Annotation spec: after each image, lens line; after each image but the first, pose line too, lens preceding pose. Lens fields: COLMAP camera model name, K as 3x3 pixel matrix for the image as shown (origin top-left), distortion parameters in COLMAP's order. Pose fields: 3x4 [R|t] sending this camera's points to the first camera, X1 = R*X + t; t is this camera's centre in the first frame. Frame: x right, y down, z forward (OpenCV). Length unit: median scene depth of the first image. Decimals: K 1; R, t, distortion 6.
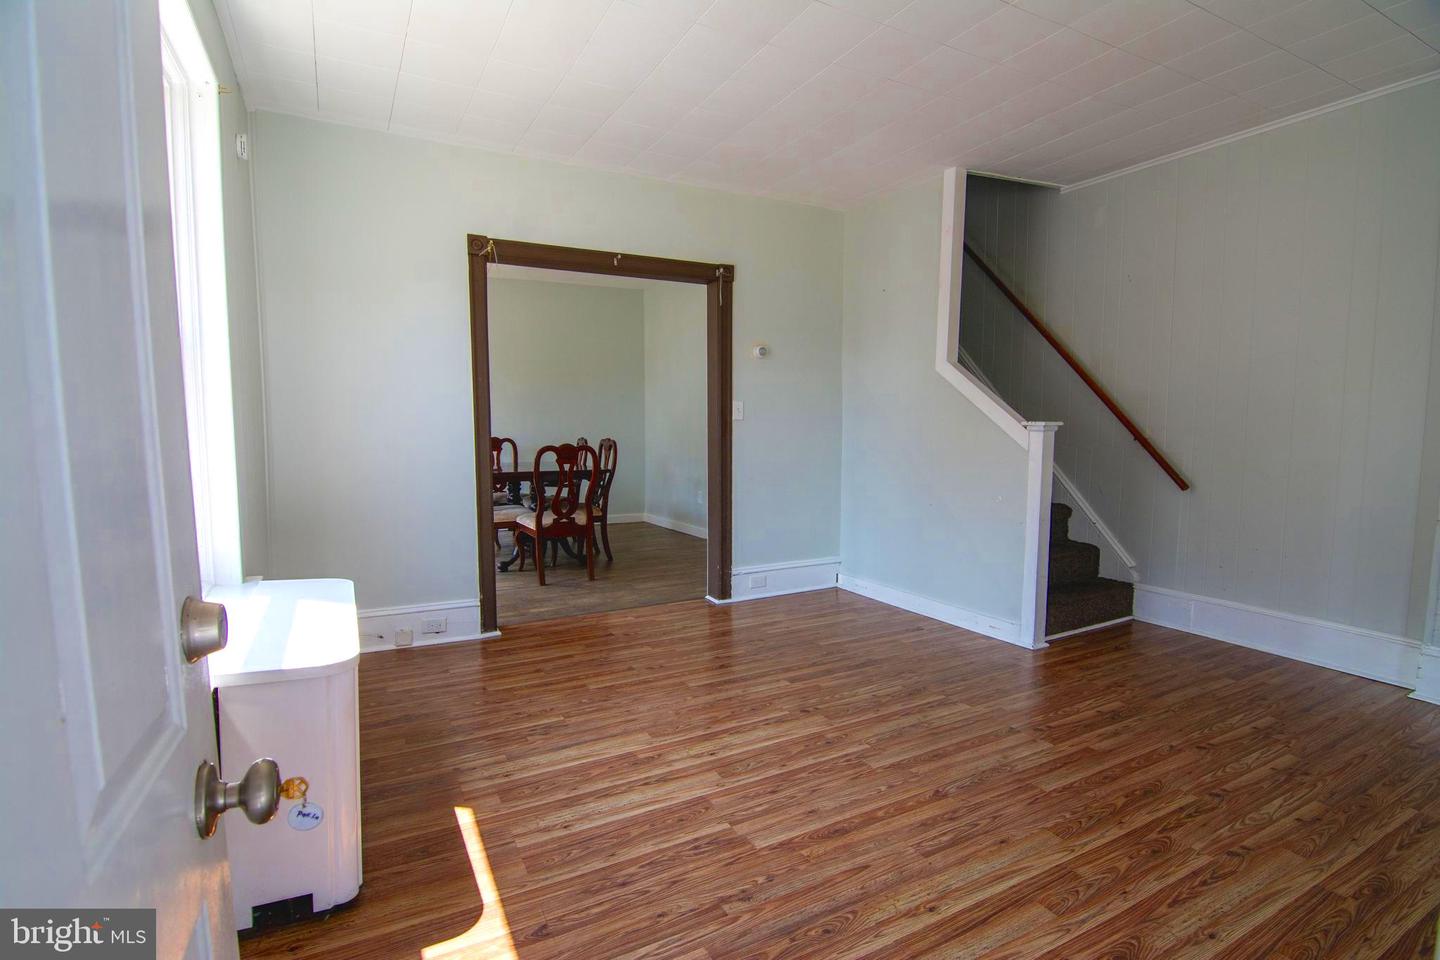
lens RADIAL K [[699.4, 0, 710.3], [0, 699.4, 479.5], [0, 0, 1]] dist [-0.016089, -0.005155]
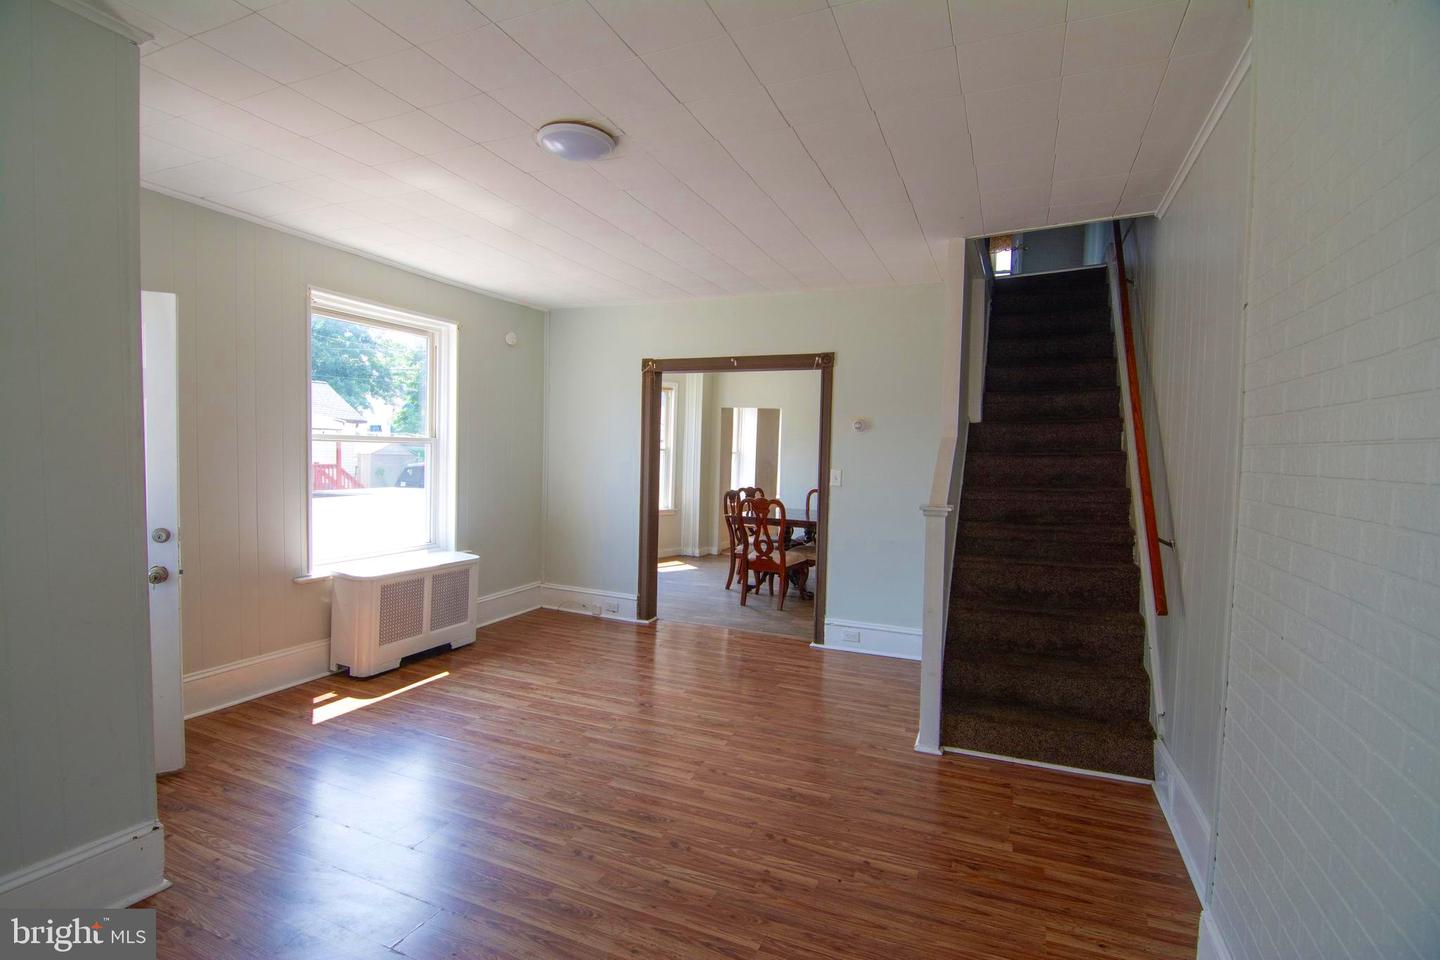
lens RADIAL K [[699.4, 0, 712.7], [0, 699.4, 485.0], [0, 0, 1]] dist [-0.016089, -0.005155]
pose [[0.622680, 0.052866, -0.780688, 1.268797], [-0.095286, 0.995413, -0.008594, -0.093120], [0.776653, 0.079740, 0.624861, 0.230858]]
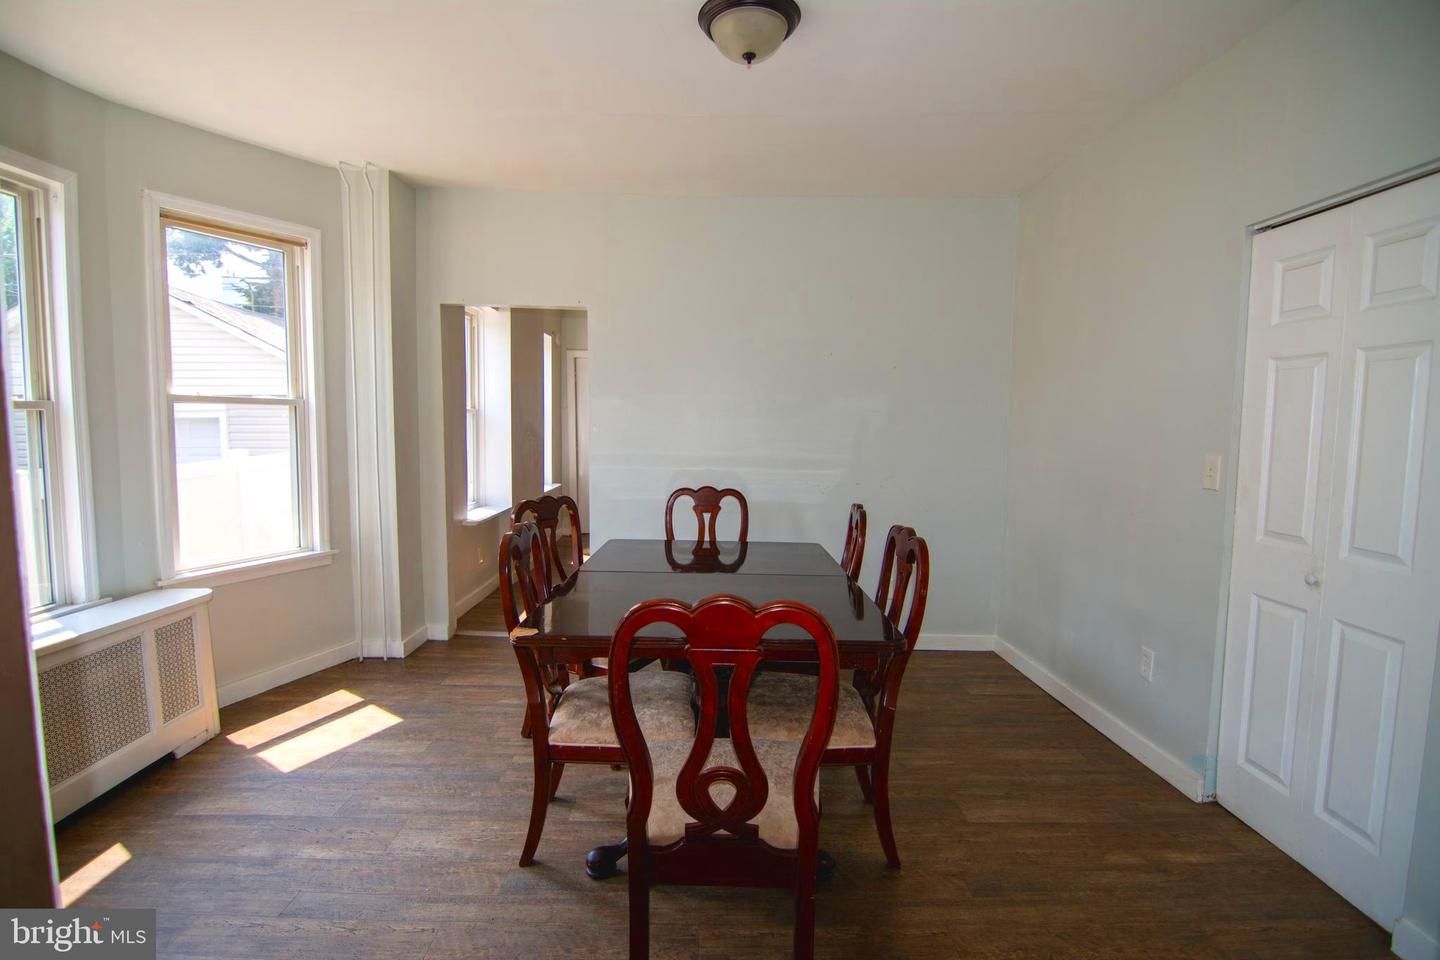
lens RADIAL K [[699.4, 0, 710.0], [0, 699.4, 482.5], [0, 0, 1]] dist [-0.016089, -0.005155]
pose [[0.887610, 0.052471, -0.457597, -0.147029], [-0.053763, 0.998502, 0.010209, -0.173685], [0.457447, 0.015540, 0.889101, 1.292950]]
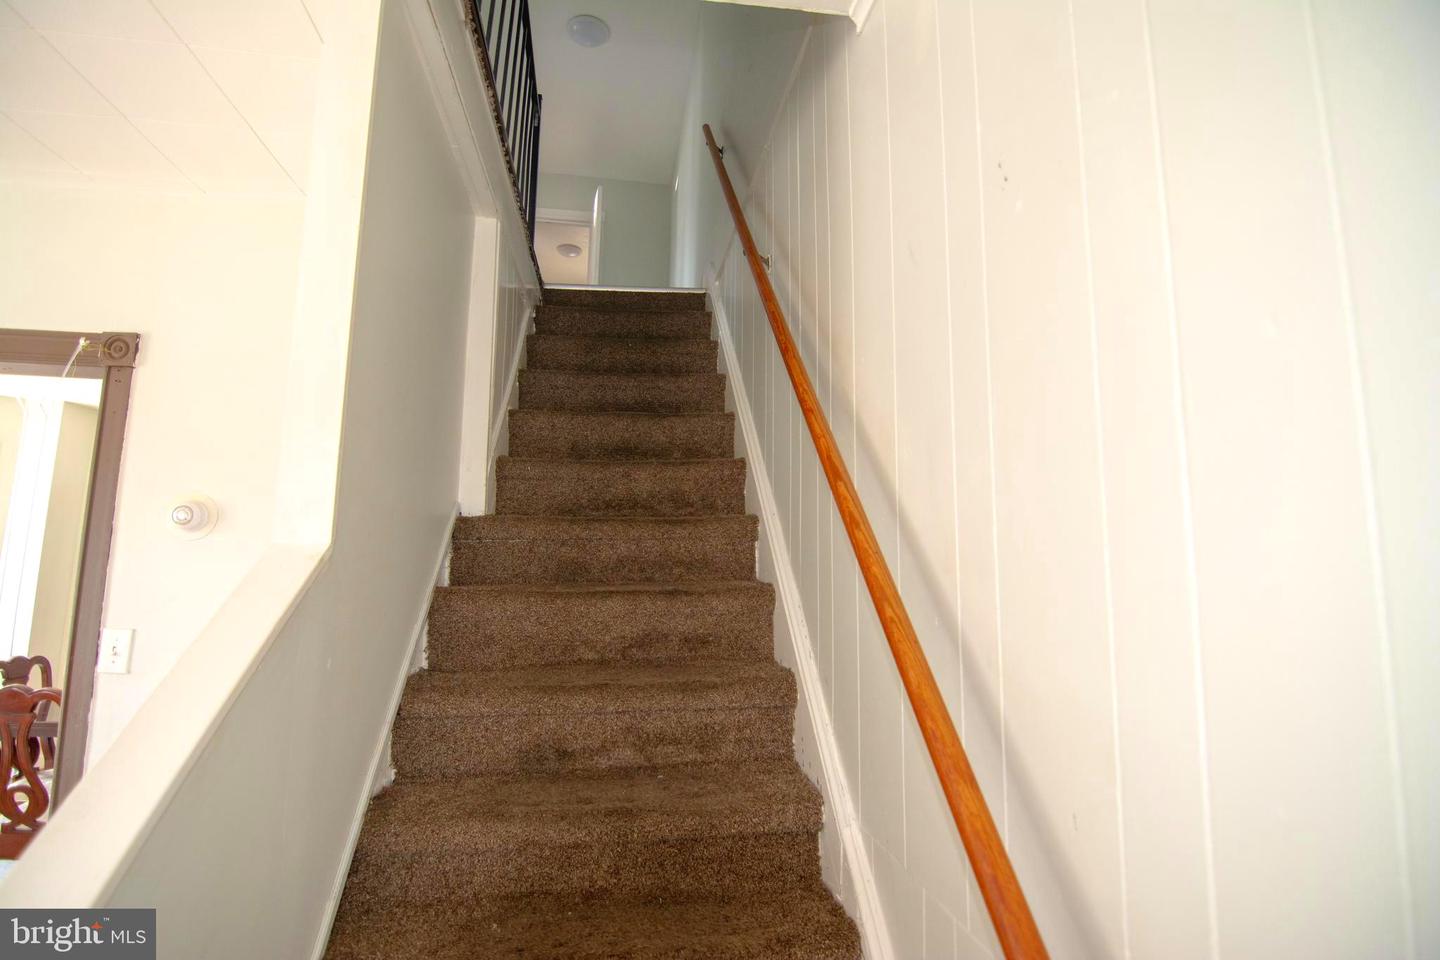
lens RADIAL K [[699.4, 0, 713.8], [0, 699.4, 476.5], [0, 0, 1]] dist [-0.016089, -0.005155]
pose [[0.943833, -0.029084, -0.329140, 0.845053], [-0.049143, 0.972684, -0.226871, -0.200048], [0.326748, 0.230303, 0.916622, 1.128631]]
